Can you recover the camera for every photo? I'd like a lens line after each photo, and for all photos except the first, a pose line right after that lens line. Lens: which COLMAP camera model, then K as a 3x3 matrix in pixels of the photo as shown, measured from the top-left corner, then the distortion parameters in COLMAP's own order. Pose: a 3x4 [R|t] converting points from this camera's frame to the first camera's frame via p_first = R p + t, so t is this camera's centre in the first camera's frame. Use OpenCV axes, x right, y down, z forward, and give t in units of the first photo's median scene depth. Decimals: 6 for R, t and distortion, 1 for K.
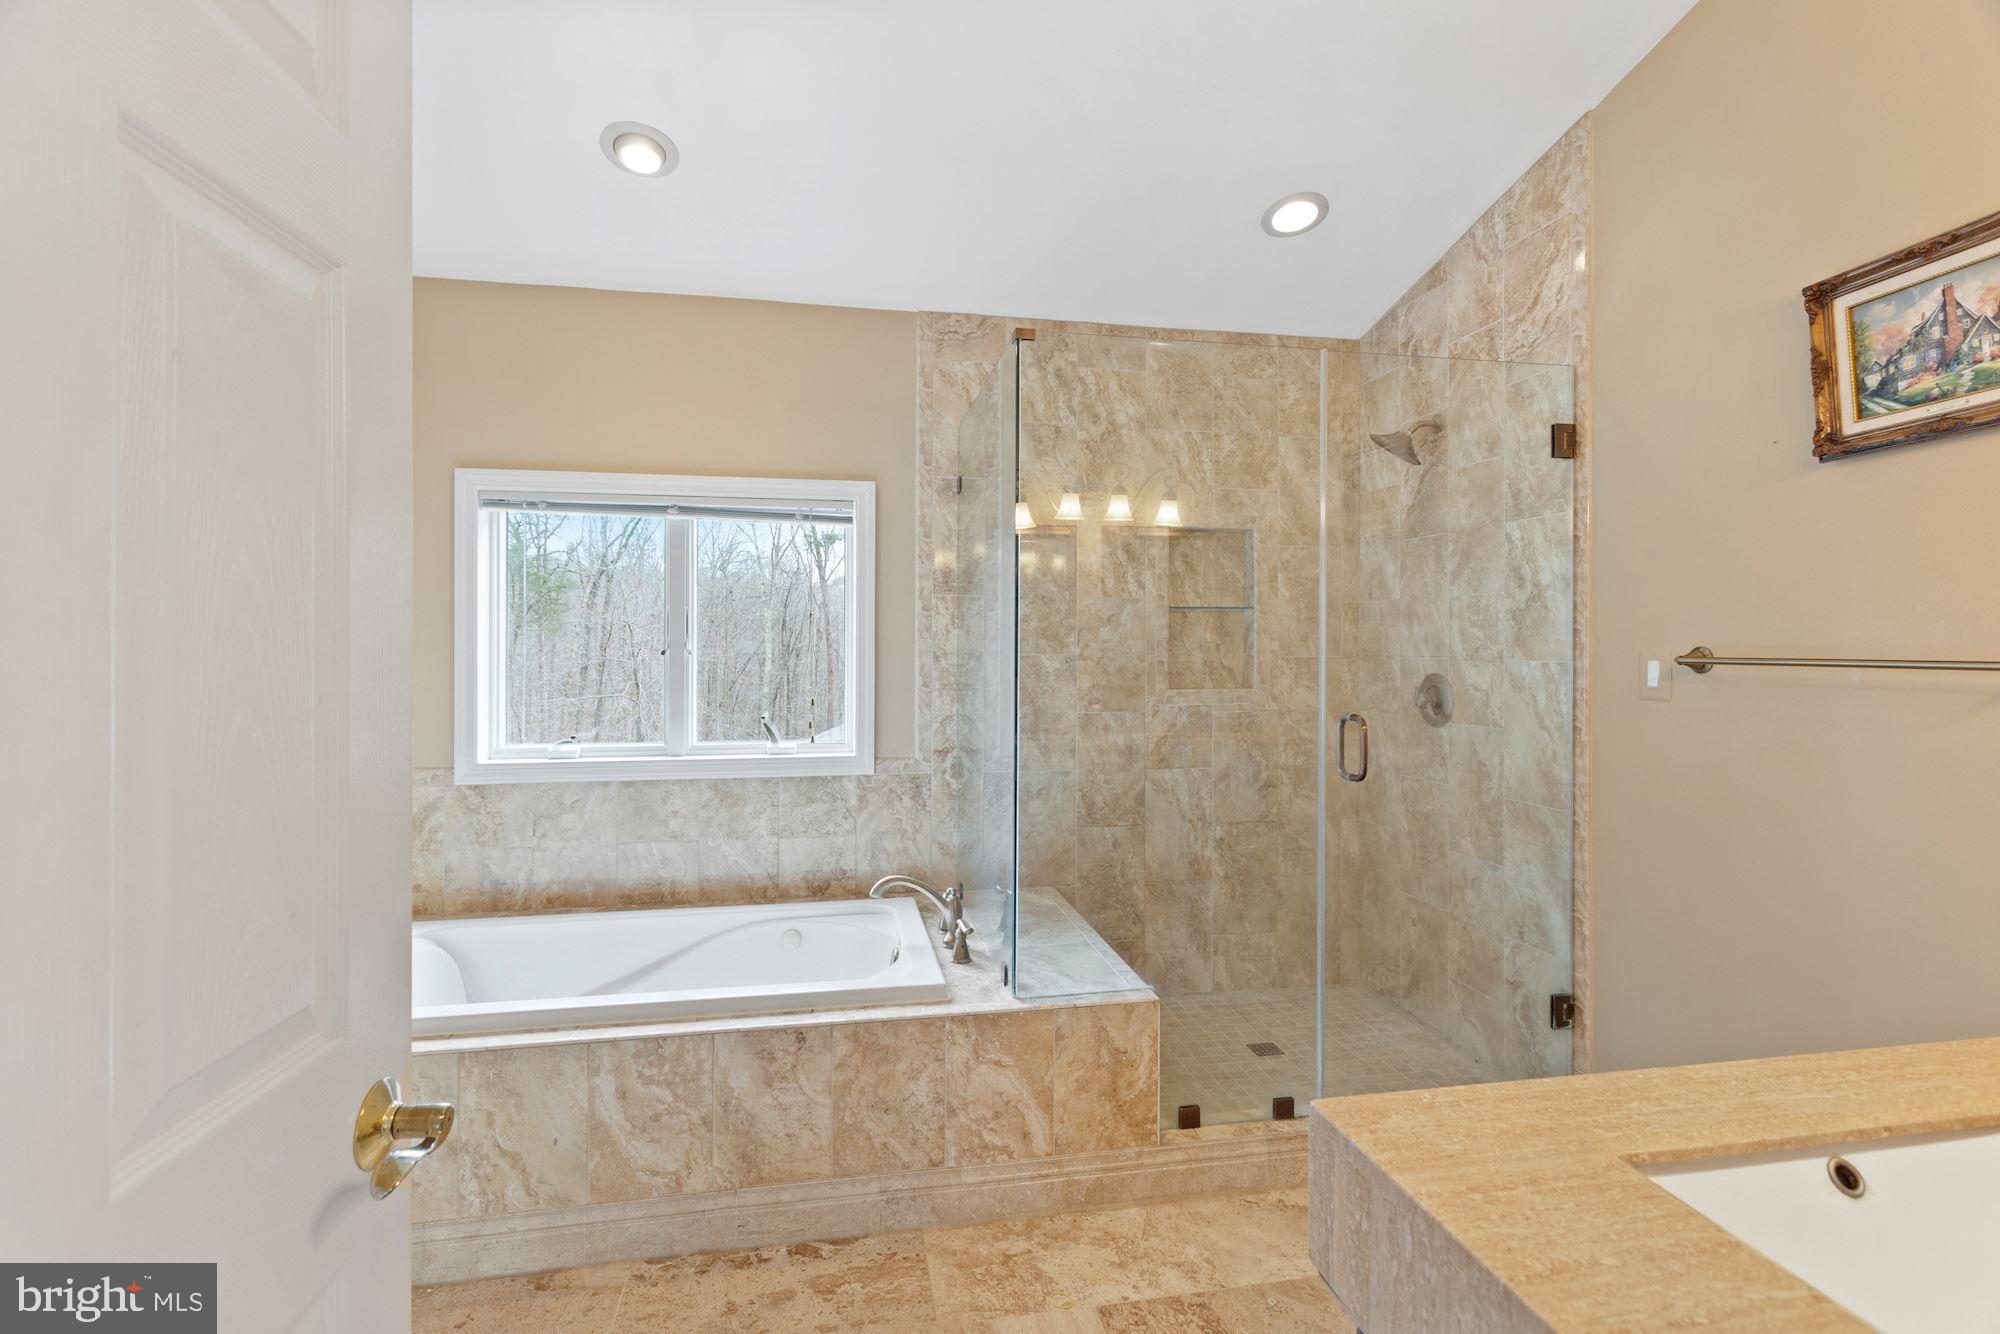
lens RADIAL K [[949.7, 0, 1003.5], [0, 949.7, 653.1], [0, 0, 1]] dist [0.005283, 0.000694]
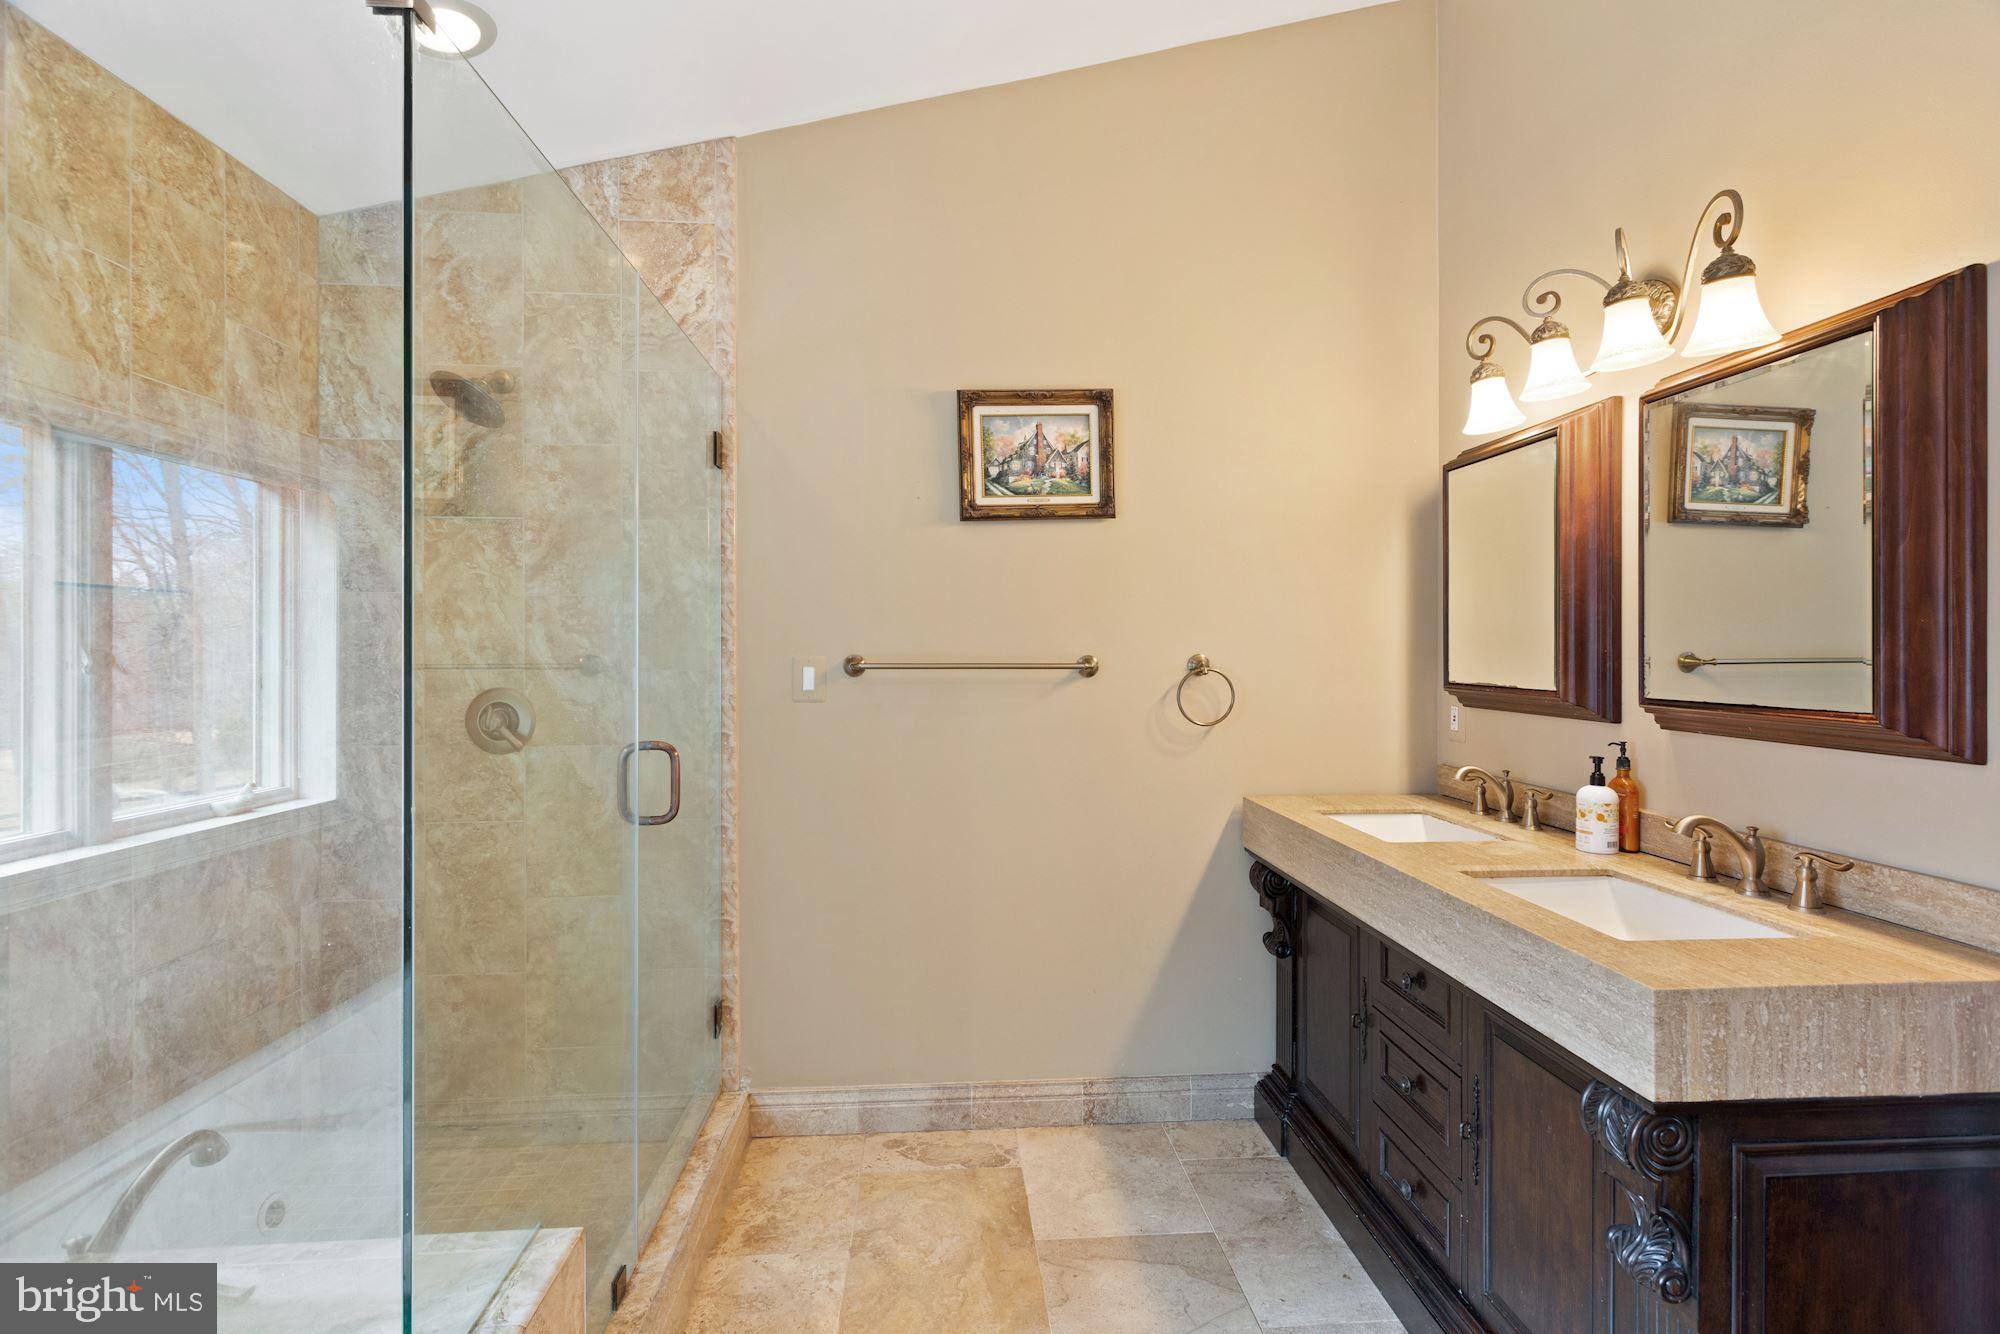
lens RADIAL K [[949.7, 0, 1003.5], [0, 949.7, 653.1], [0, 0, 1]] dist [0.005283, 0.000694]
pose [[0.110839, -0.008136, 0.993805, -0.334605], [0.008056, 0.999941, 0.007288, -0.011933], [-0.993806, 0.007198, 0.110898, 0.524572]]
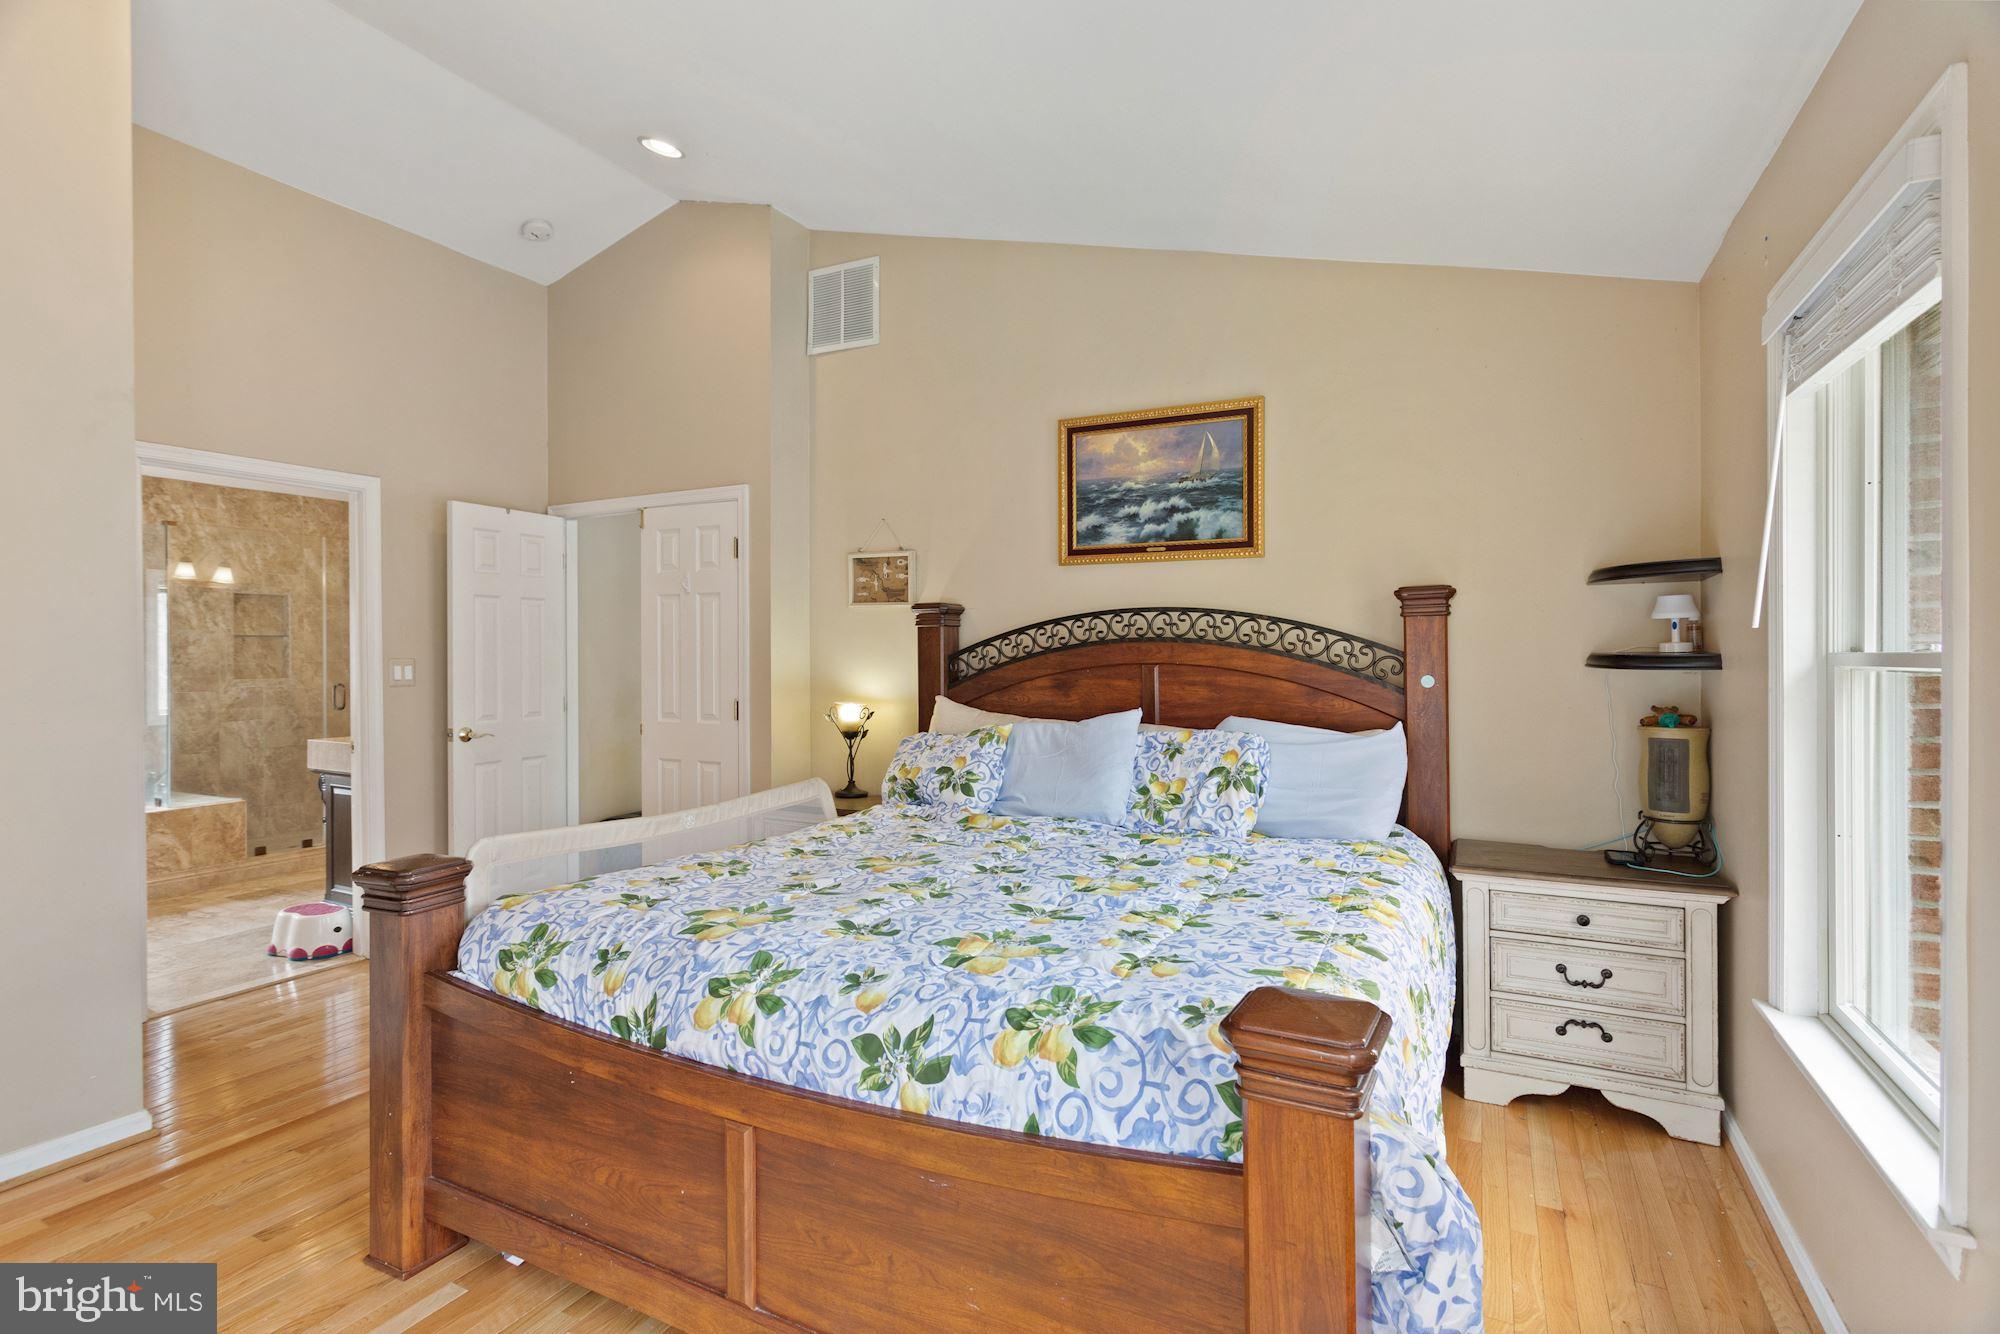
lens RADIAL K [[949.7, 0, 1003.5], [0, 949.7, 653.1], [0, 0, 1]] dist [0.005283, 0.000694]
pose [[0.612908, -0.004719, 0.790140, -0.458346], [0.011327, 0.999932, -0.002815, 0.010537], [-0.790073, 0.010675, 0.612920, -1.623550]]
